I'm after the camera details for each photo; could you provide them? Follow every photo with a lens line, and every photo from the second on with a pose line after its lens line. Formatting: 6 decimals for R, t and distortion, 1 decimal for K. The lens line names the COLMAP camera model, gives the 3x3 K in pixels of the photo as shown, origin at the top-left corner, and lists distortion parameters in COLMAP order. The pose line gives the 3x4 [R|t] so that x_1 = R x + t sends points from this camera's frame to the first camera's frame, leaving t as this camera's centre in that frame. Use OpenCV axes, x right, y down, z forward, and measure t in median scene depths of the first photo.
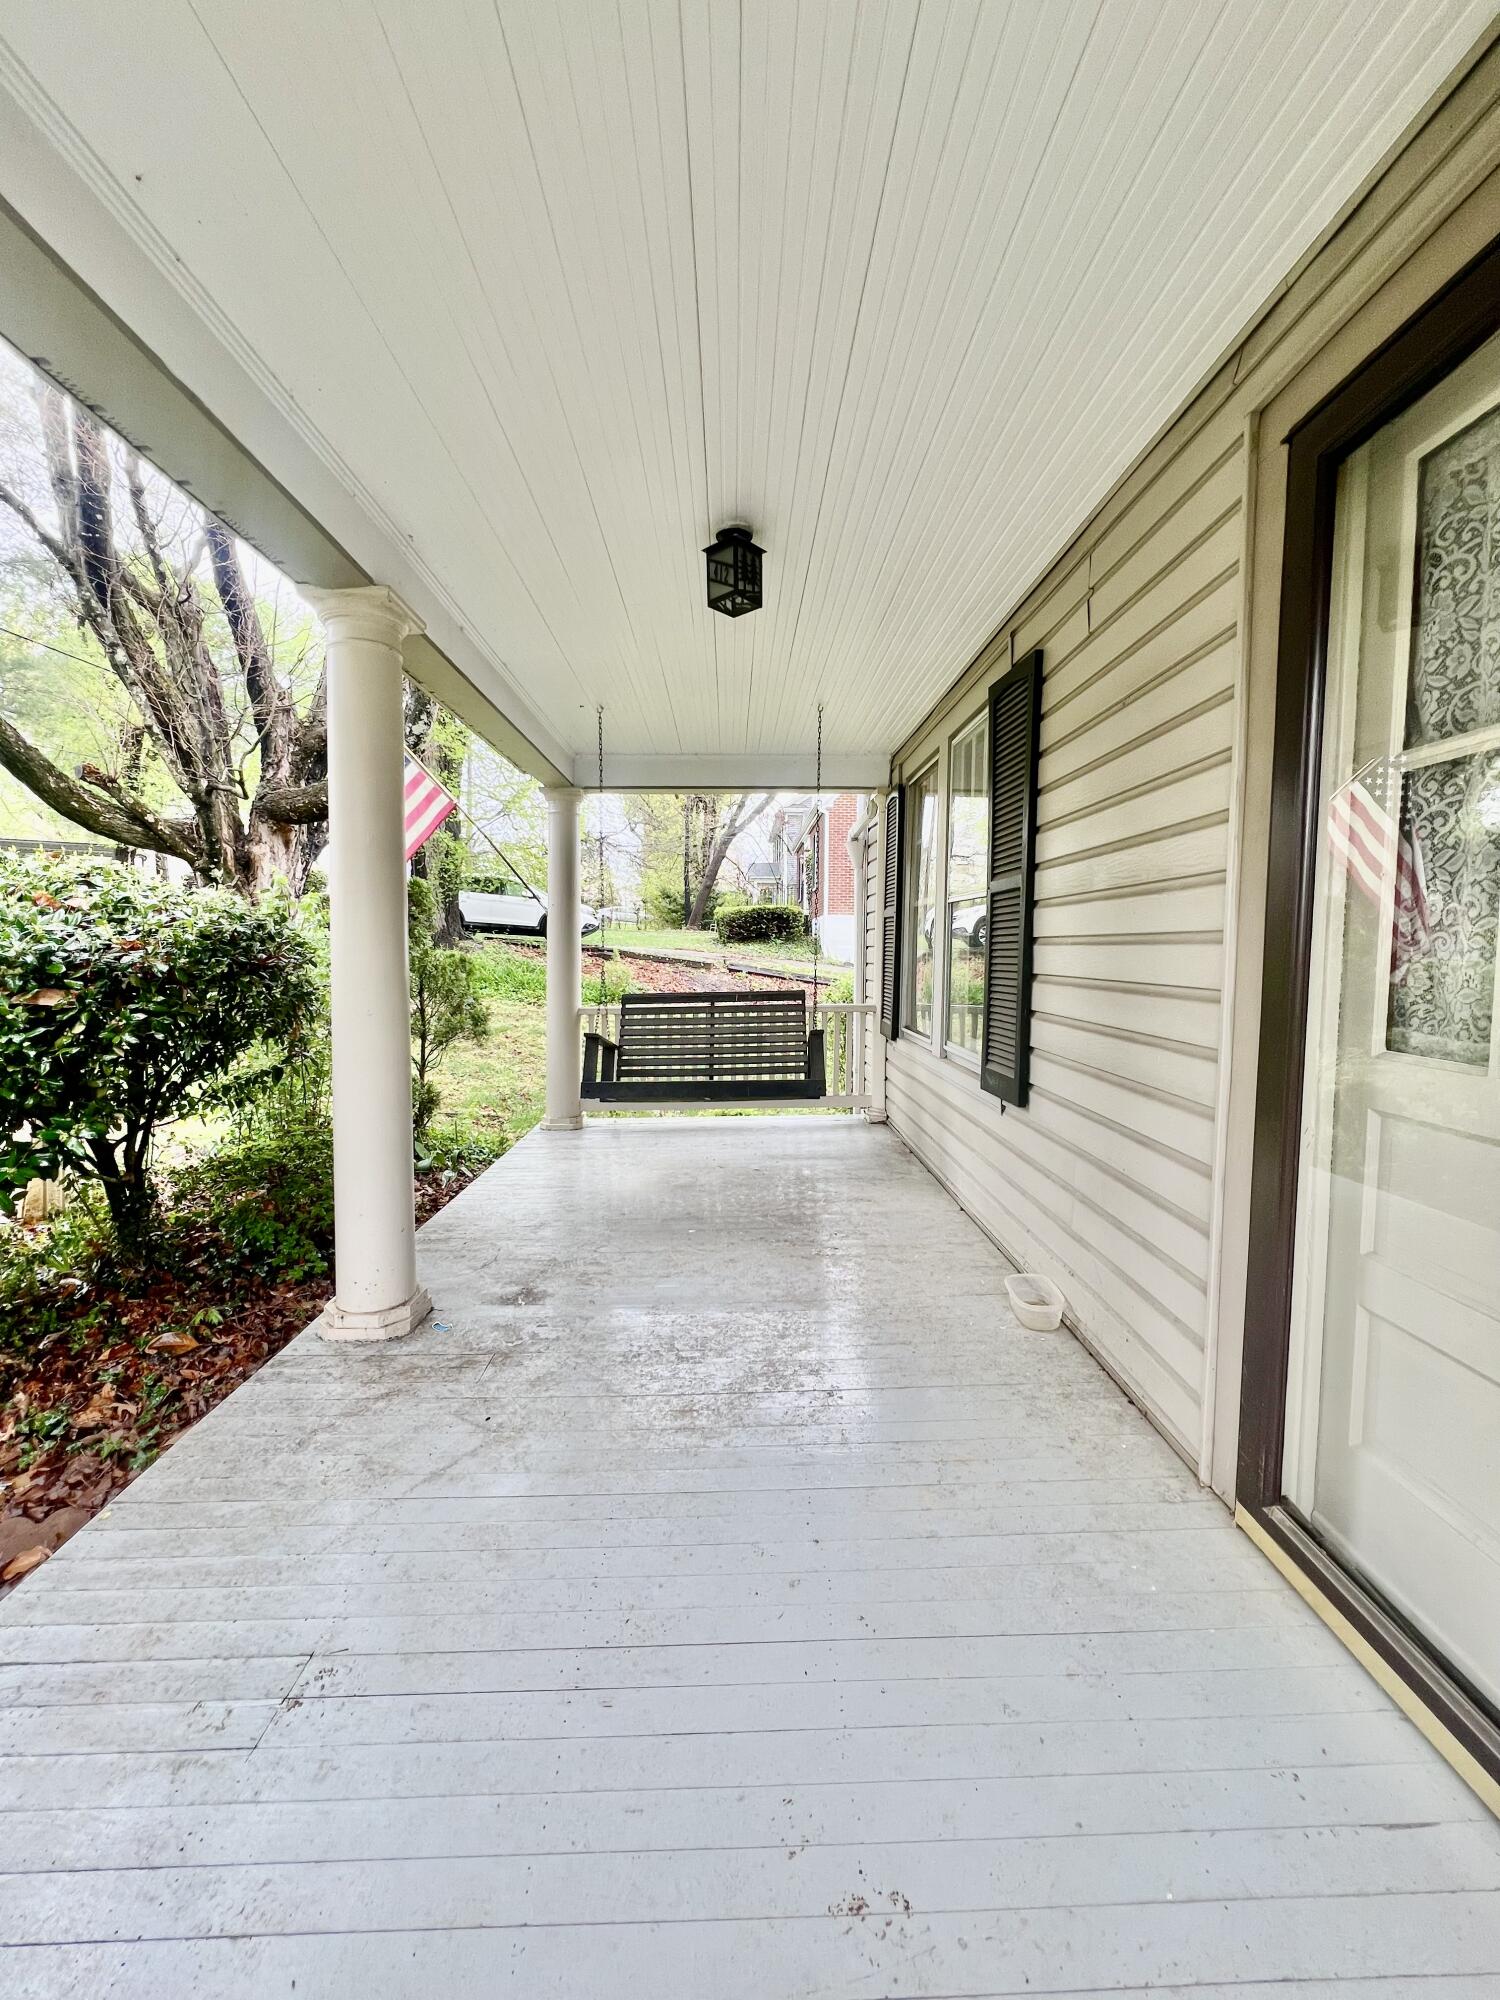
lens RADIAL K [[799.3, 0, 749.5], [0, 799.3, 1002.9], [0, 0, 1]] dist [-0.000947, 0.000559]
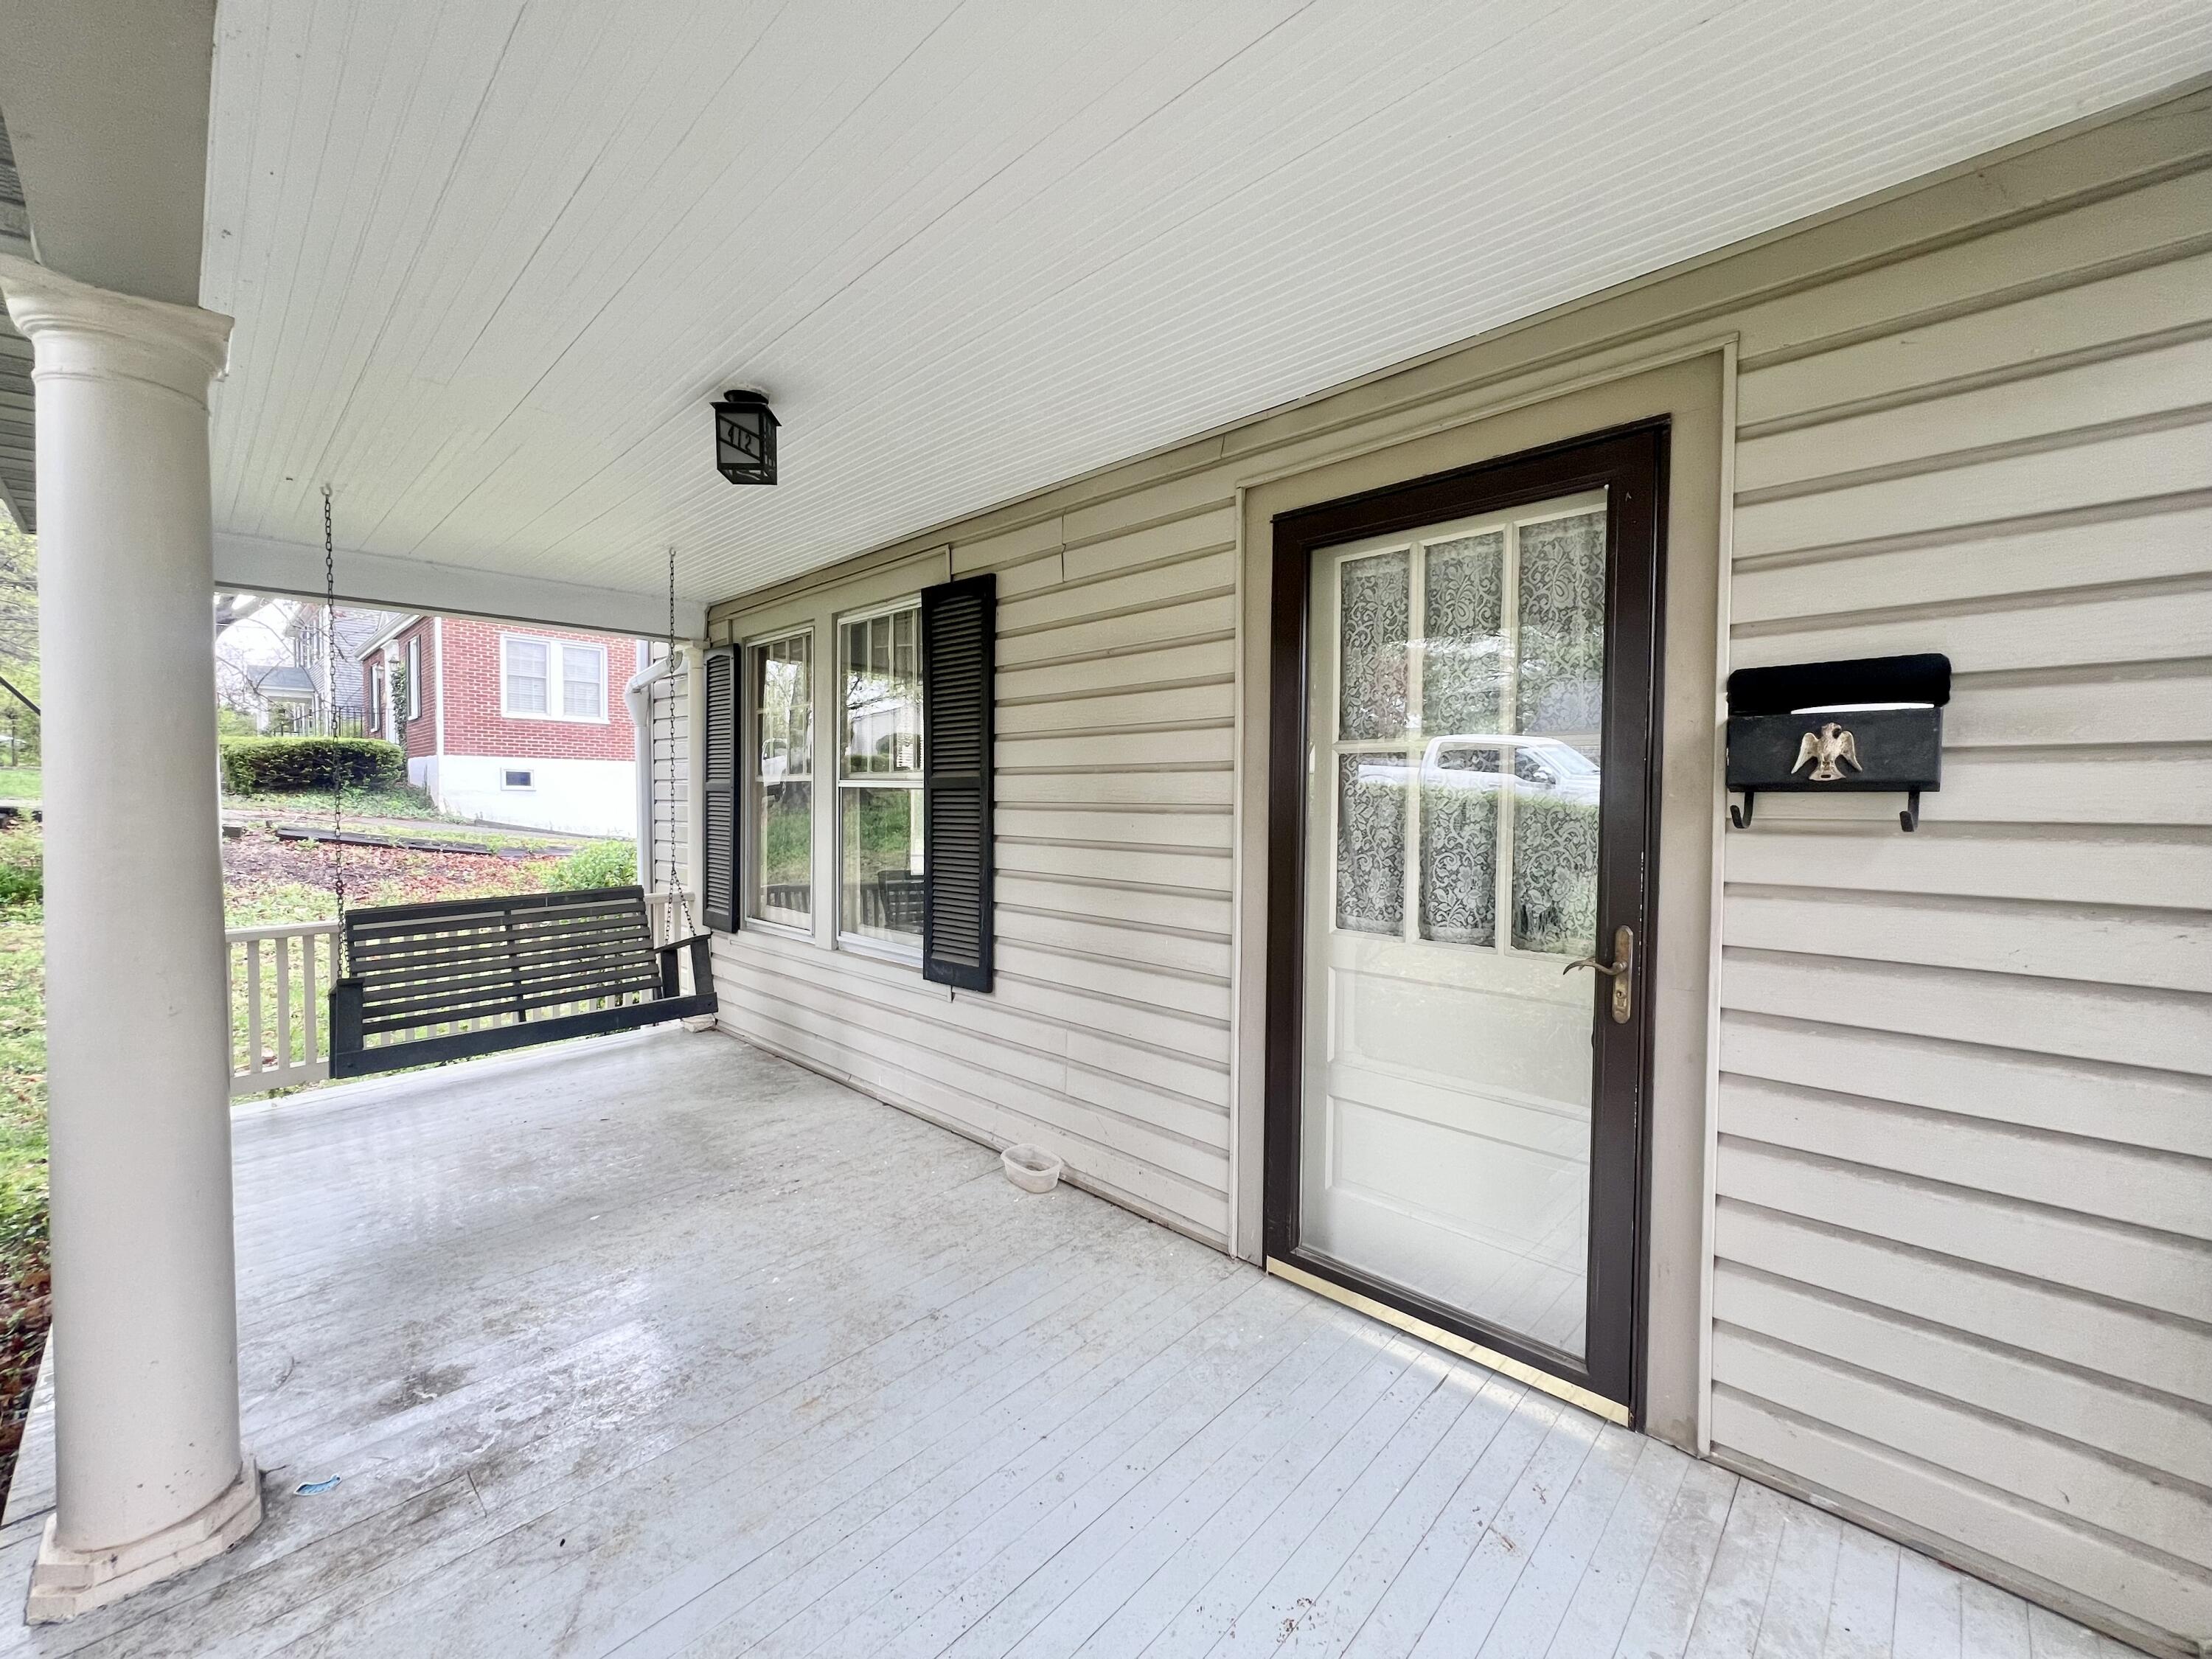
lens RADIAL K [[884.0, 0, 1105.8], [0, 884.0, 835.8], [0, 0, 1]] dist [-0.000947, 0.000559]
pose [[0.710478, -0.033183, 0.702936, -0.424242], [0.046664, 0.998911, -0.000010, -0.082635], [-0.702170, 0.032809, 0.711253, 0.045057]]
